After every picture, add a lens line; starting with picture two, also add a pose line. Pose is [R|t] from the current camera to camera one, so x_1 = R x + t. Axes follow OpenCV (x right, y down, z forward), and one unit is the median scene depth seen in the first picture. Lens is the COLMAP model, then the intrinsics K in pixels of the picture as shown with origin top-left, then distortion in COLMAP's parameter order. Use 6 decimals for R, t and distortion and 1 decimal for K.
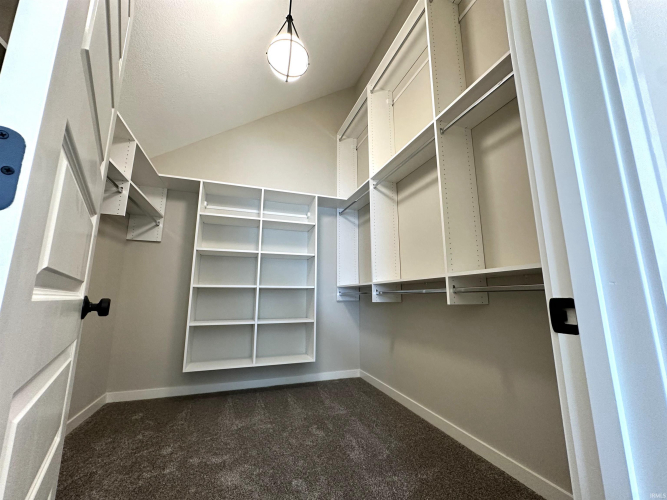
lens RADIAL K [[264.8, 0, 334.9], [0, 264.8, 248.1], [0, 0, 1]] dist [-0.000104, -0.000091]
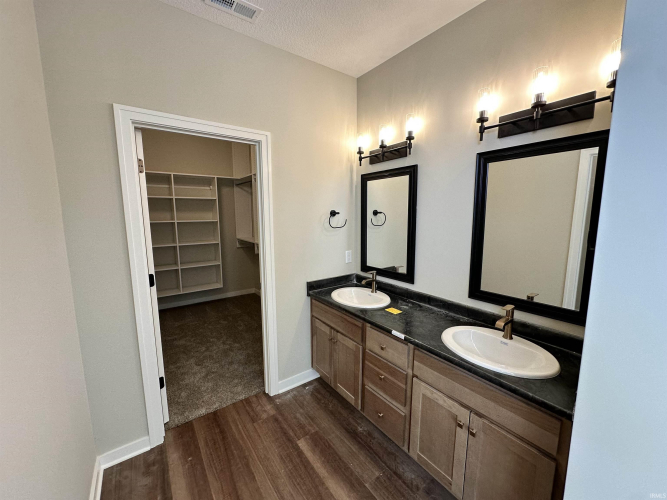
lens RADIAL K [[264.8, 0, 334.9], [0, 264.8, 248.1], [0, 0, 1]] dist [-0.000104, -0.000091]
pose [[0.955630, -0.037159, 0.292216, 0.114517], [-0.055395, 0.951642, 0.302173, -0.320200], [-0.289314, -0.304953, 0.907359, -0.583274]]
